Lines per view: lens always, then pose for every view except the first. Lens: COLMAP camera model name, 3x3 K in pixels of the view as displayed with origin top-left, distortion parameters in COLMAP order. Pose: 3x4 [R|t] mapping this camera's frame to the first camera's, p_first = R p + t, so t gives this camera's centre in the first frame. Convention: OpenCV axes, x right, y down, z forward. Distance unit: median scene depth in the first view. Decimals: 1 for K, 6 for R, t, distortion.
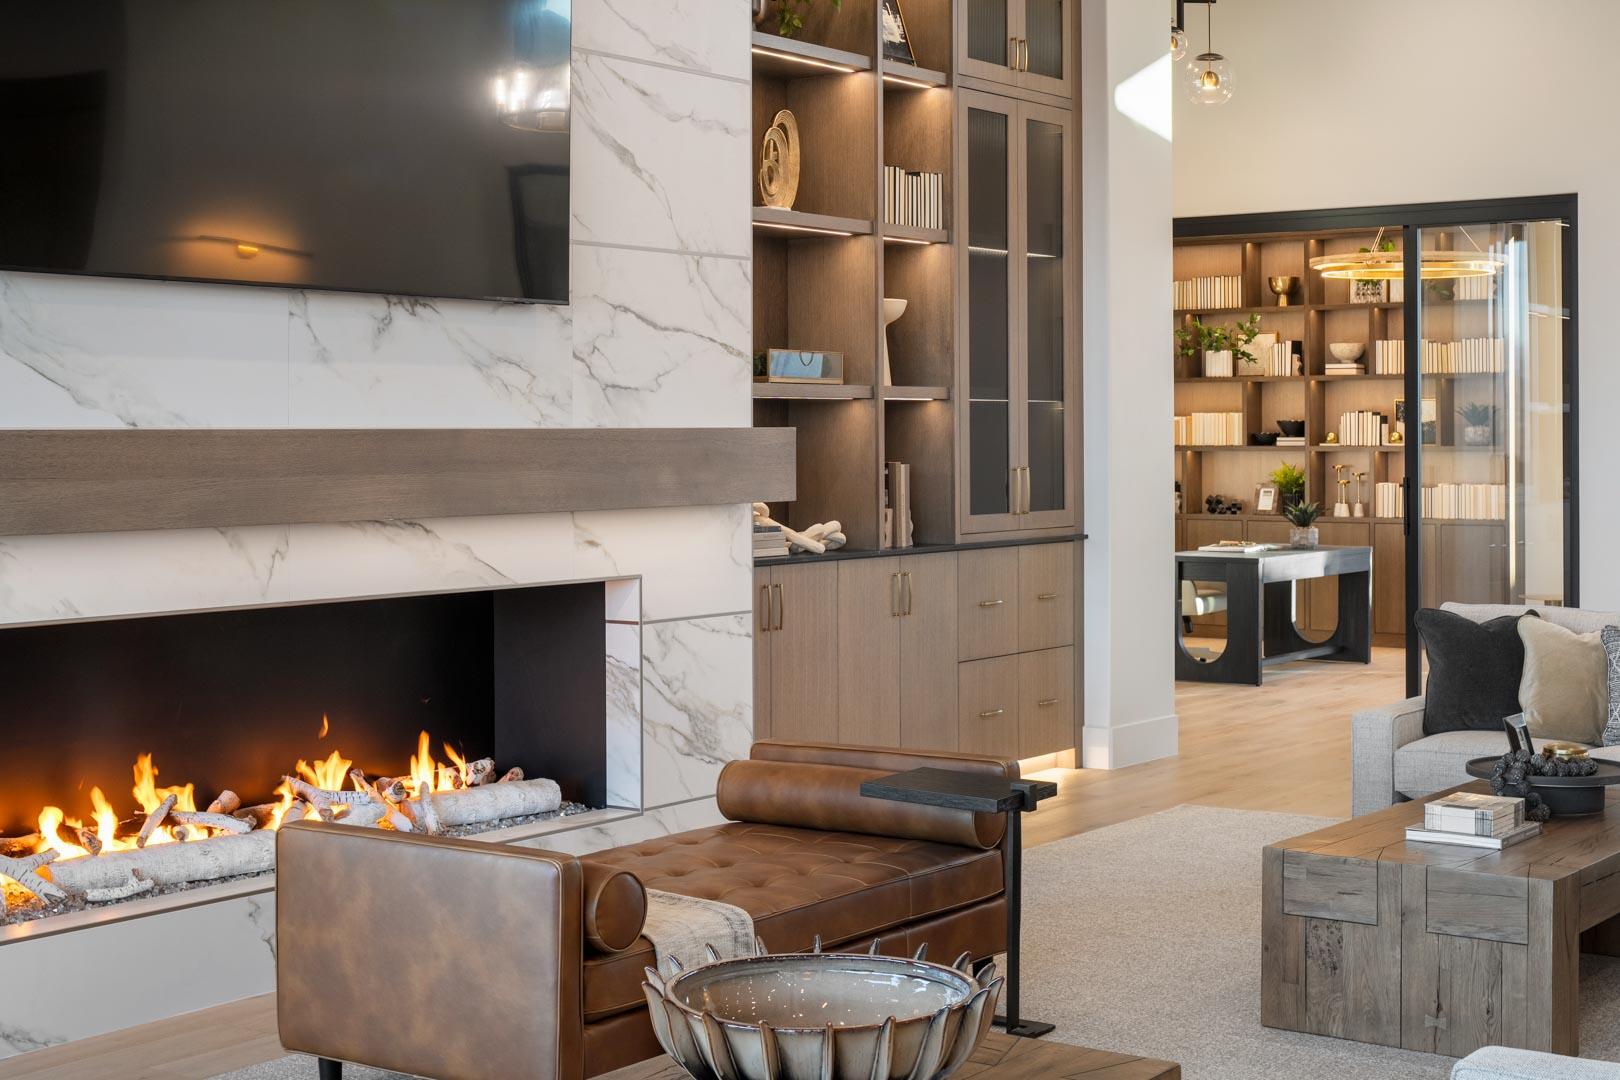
lens RADIAL K [[2447.6, 0, 812.9], [0, 2447.6, 409.1], [0, 0, 1]] dist [-0.039517, -0.110753]
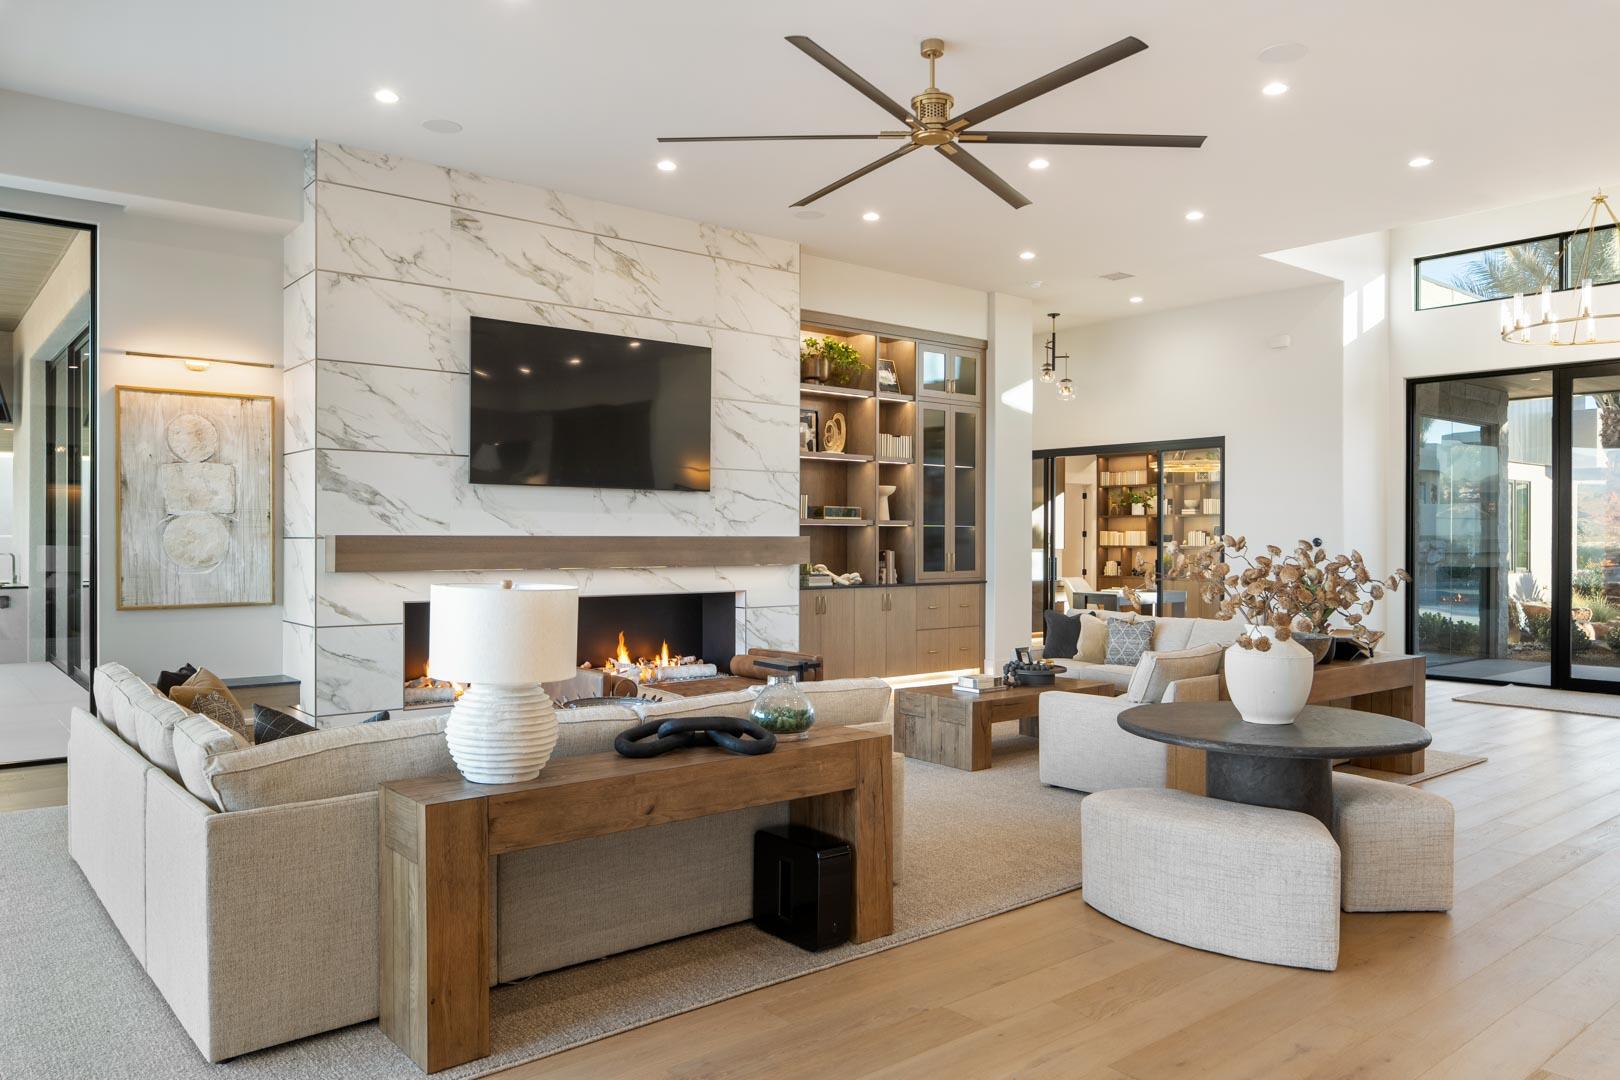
lens RADIAL K [[1151.5, 0, 810.0], [0, 1151.5, 540.0], [0, 0, 1]] dist [-0.006779, -0.001719]
pose [[0.967413, 0.006893, -0.253111, 0.259796], [-0.004031, 0.999922, 0.011825, -0.002849], [0.253173, -0.010420, 0.967365, -0.177374]]
